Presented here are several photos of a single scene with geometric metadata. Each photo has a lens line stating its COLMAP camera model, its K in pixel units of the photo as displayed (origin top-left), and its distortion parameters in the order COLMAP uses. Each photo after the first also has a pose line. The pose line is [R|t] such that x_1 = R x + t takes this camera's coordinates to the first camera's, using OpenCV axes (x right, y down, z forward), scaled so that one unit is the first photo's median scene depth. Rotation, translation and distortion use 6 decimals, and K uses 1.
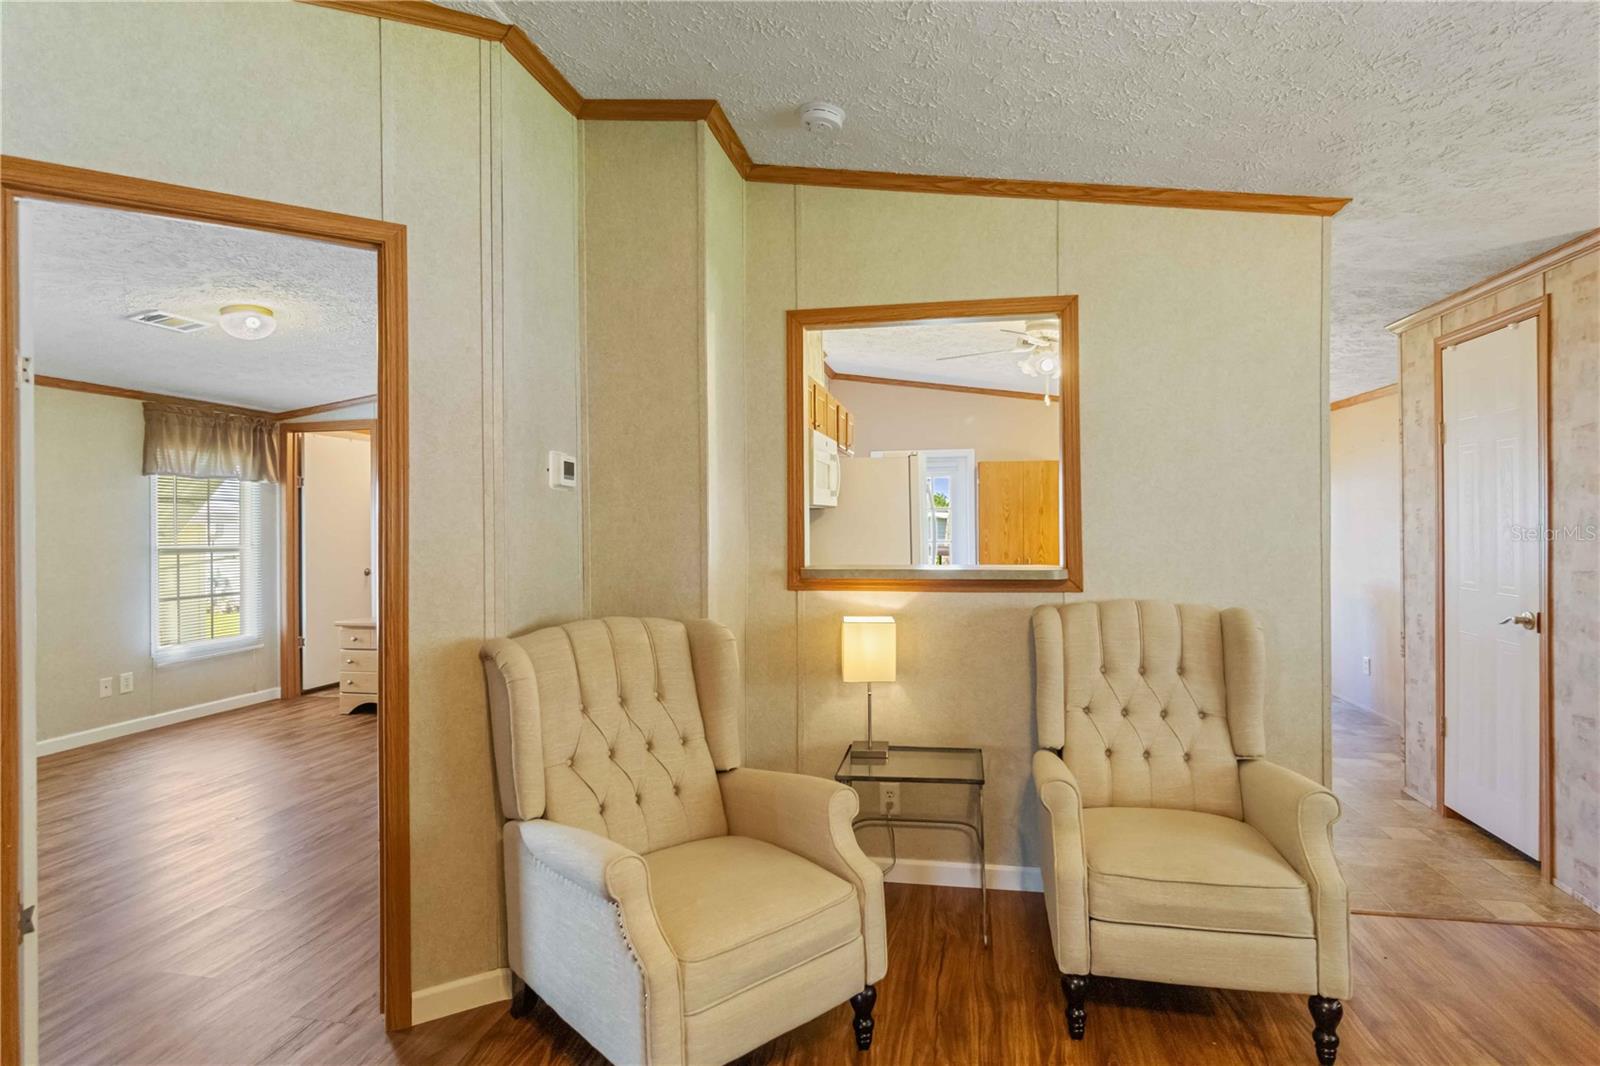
lens RADIAL K [[821.1, 0, 821.0], [0, 821.1, 527.5], [0, 0, 1]] dist [0.004452, -0.001645]
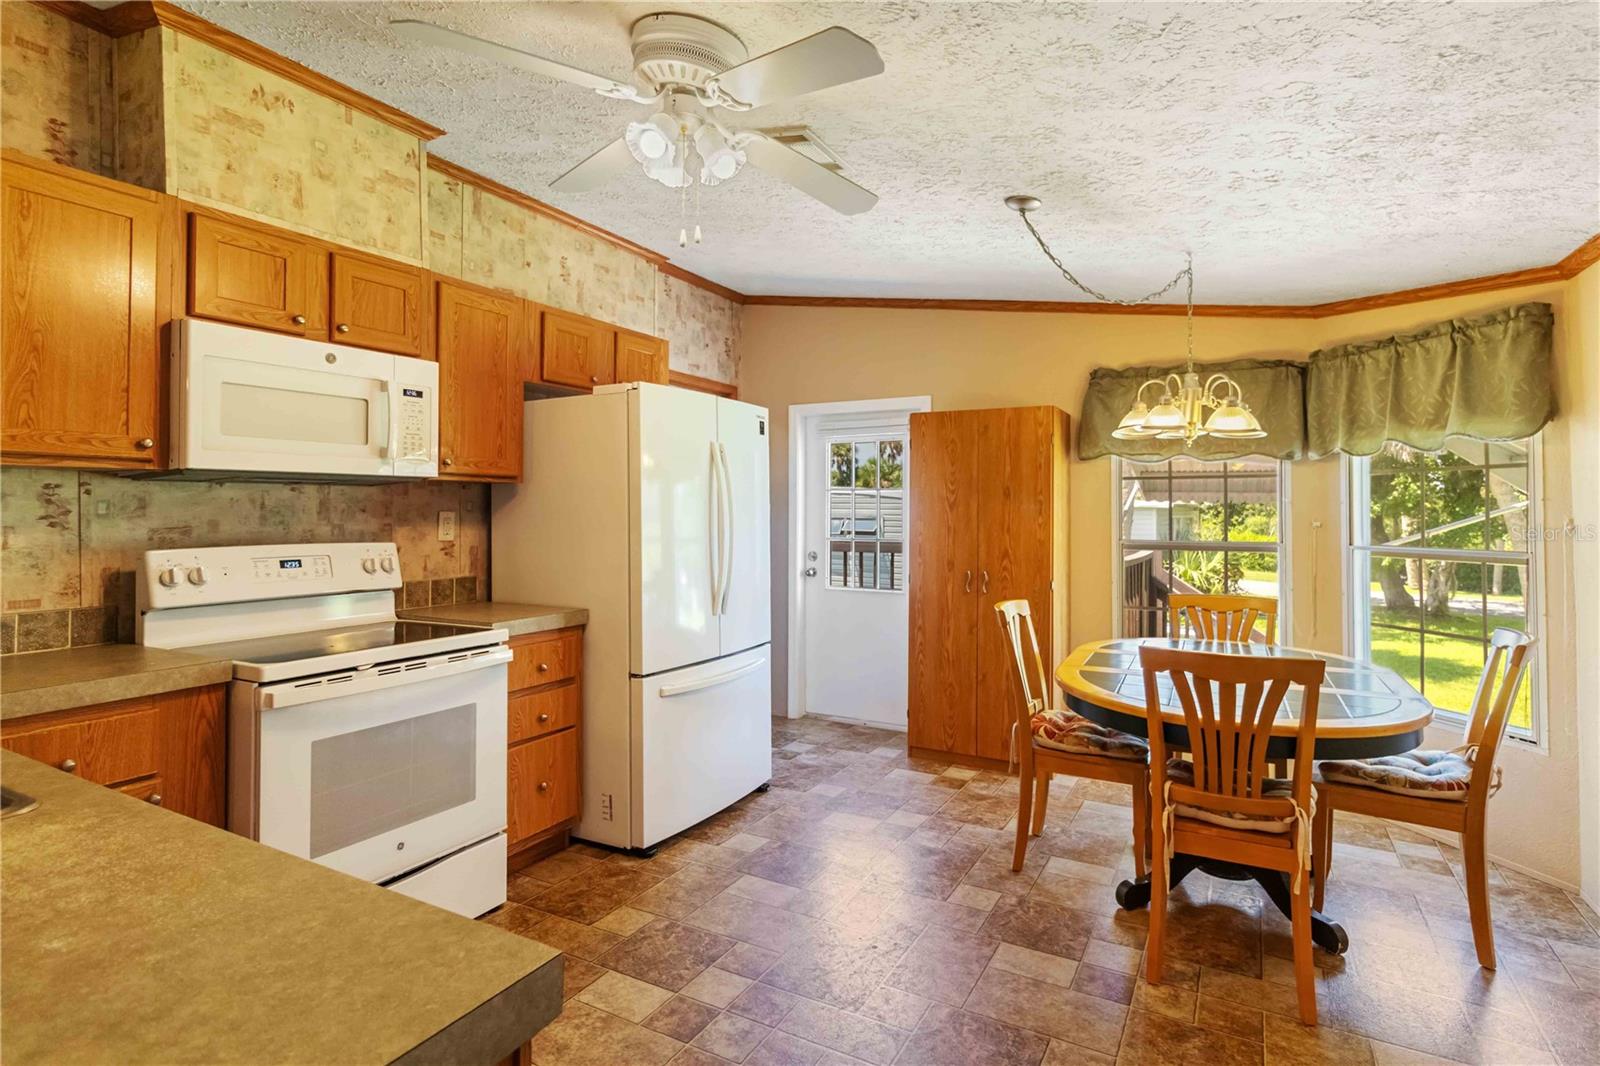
lens RADIAL K [[821.1, 0, 833.6], [0, 821.1, 497.7], [0, 0, 1]] dist [0.004452, -0.001645]
pose [[0.956021, 0.005563, -0.293245, 0.824785], [-0.012418, 0.999691, -0.021520, -0.007839], [0.293035, 0.024215, 0.955795, 1.051249]]
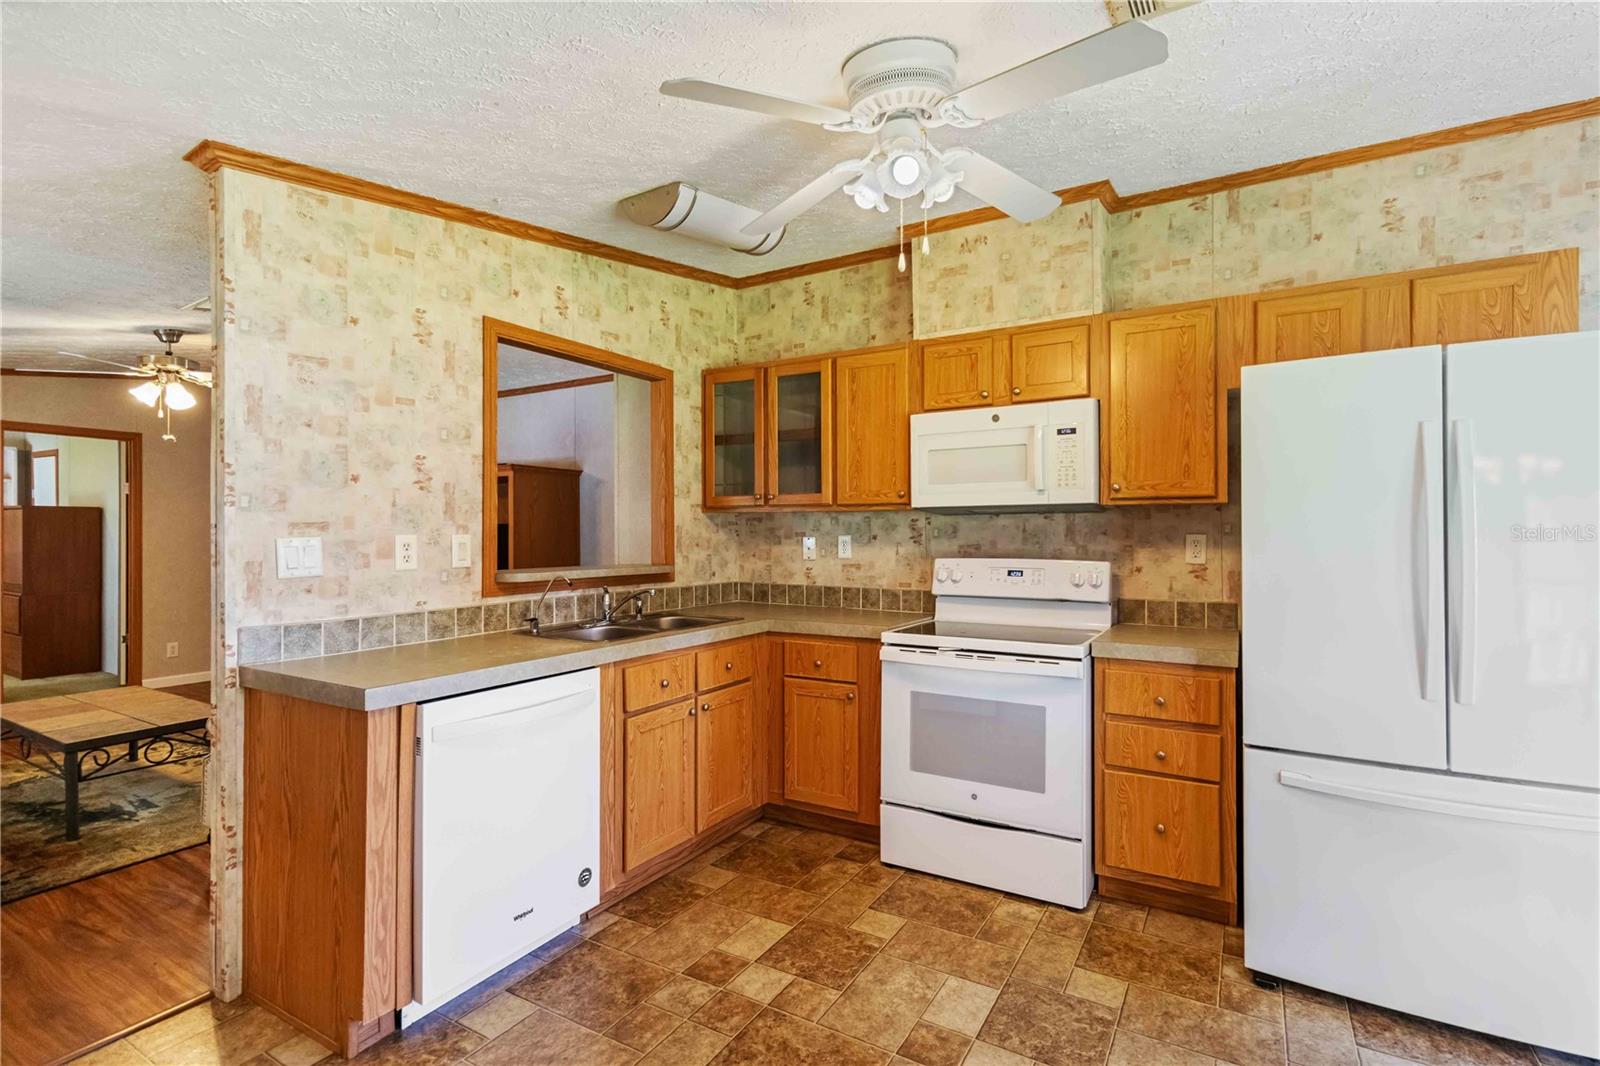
lens RADIAL K [[745.8, 0, 800.5], [0, 745.8, 533.0], [0, 0, 1]] dist [0.002822, 0.000976]
pose [[-0.347632, 0.005102, -0.937617, 1.139941], [-0.004900, 0.999962, 0.007258, -0.013177], [0.937618, 0.007118, -0.347594, 1.847106]]
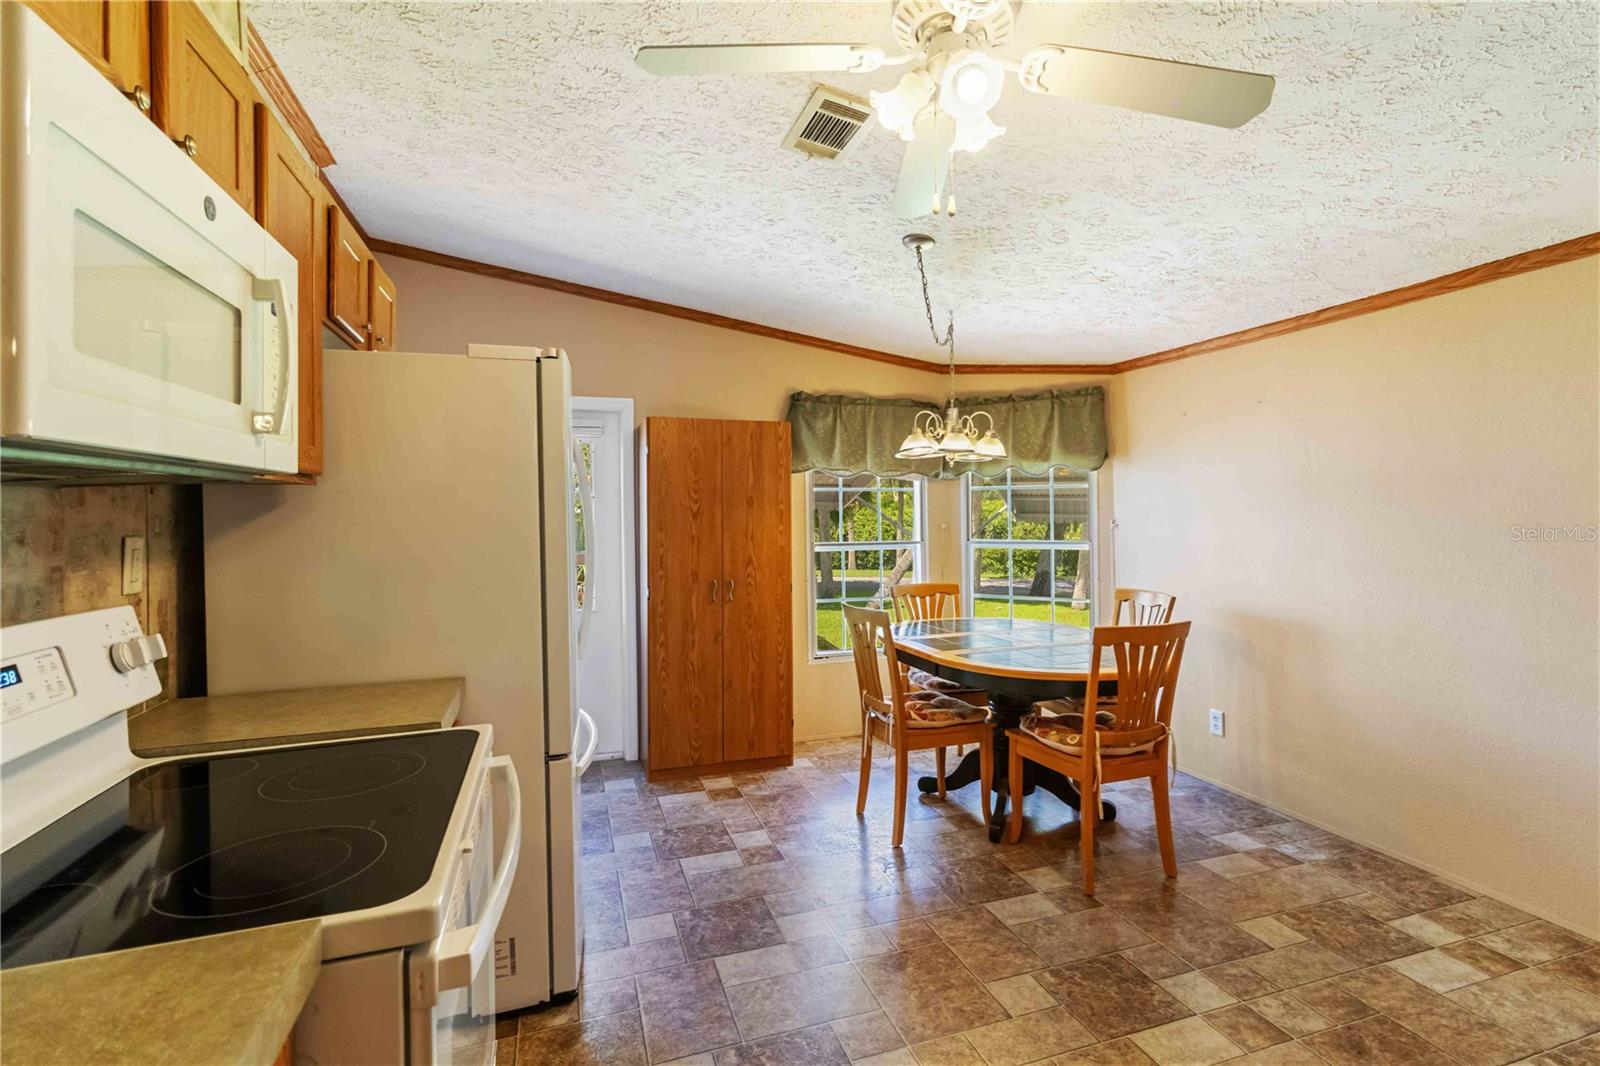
lens RADIAL K [[745.8, 0, 829.3], [0, 745.8, 511.8], [0, 0, 1]] dist [0.002822, 0.000976]
pose [[0.861576, 0.001432, 0.507626, 0.100781], [0.006488, 0.999883, -0.013833, -0.014296], [-0.507586, 0.015212, 0.861467, 1.278135]]
